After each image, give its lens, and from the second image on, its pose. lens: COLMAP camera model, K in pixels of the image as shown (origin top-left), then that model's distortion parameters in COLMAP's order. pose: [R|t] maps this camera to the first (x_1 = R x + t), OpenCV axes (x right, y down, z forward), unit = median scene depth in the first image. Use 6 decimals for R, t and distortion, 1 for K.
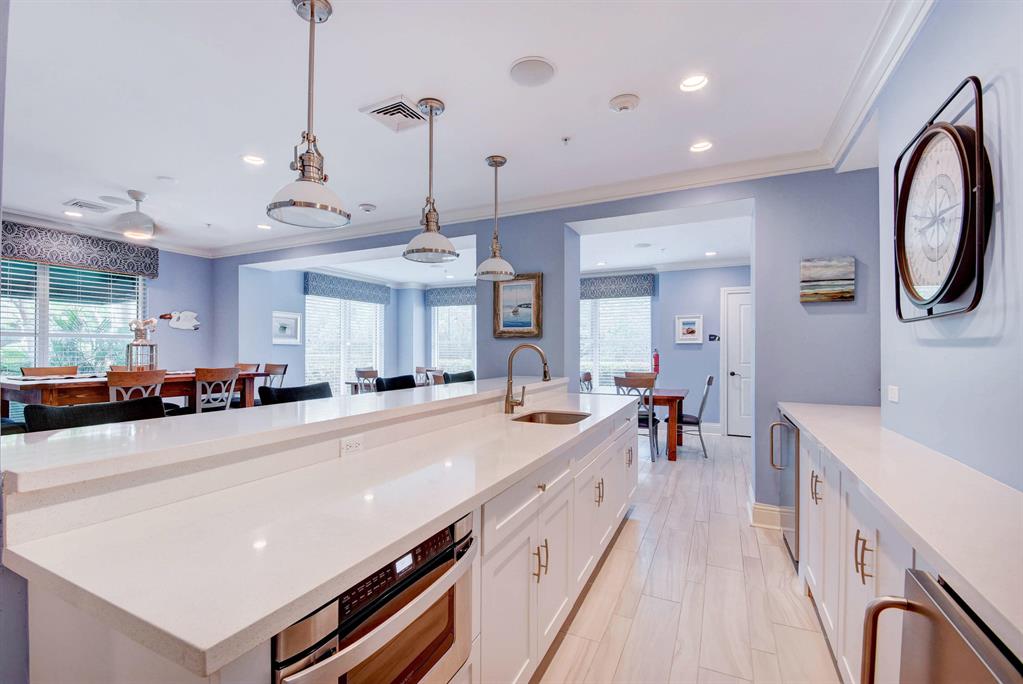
lens RADIAL K [[449.6, 0, 514.6], [0, 449.6, 347.8], [0, 0, 1]] dist [-0.008506, -0.005300]
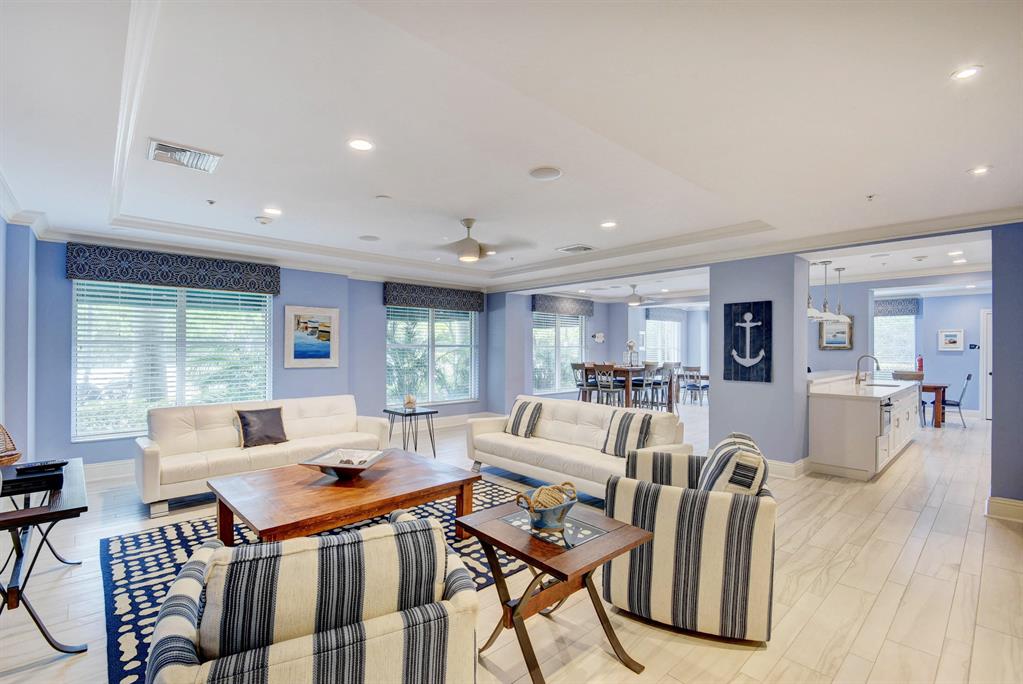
lens RADIAL K [[449.6, 0, 505.0], [0, 449.6, 346.6], [0, 0, 1]] dist [-0.008506, -0.005300]
pose [[0.923257, -0.001867, -0.384177, -0.522627], [0.006042, 0.999935, 0.009661, -0.060247], [0.384134, -0.011240, 0.923209, -1.166135]]
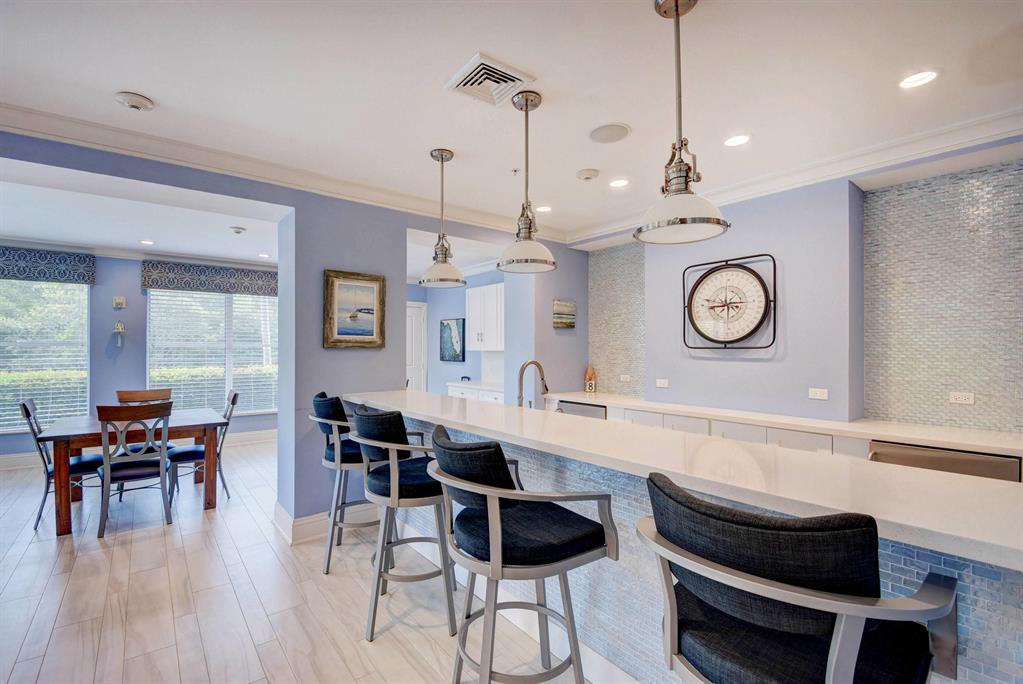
lens RADIAL K [[449.6, 0, 494.0], [0, 449.6, 359.7], [0, 0, 1]] dist [-0.008506, -0.005300]
pose [[0.444717, -0.019694, 0.895455, -0.615400], [-0.001229, 0.999744, 0.022597, -0.018872], [-0.895670, -0.011150, 0.444579, 0.376879]]
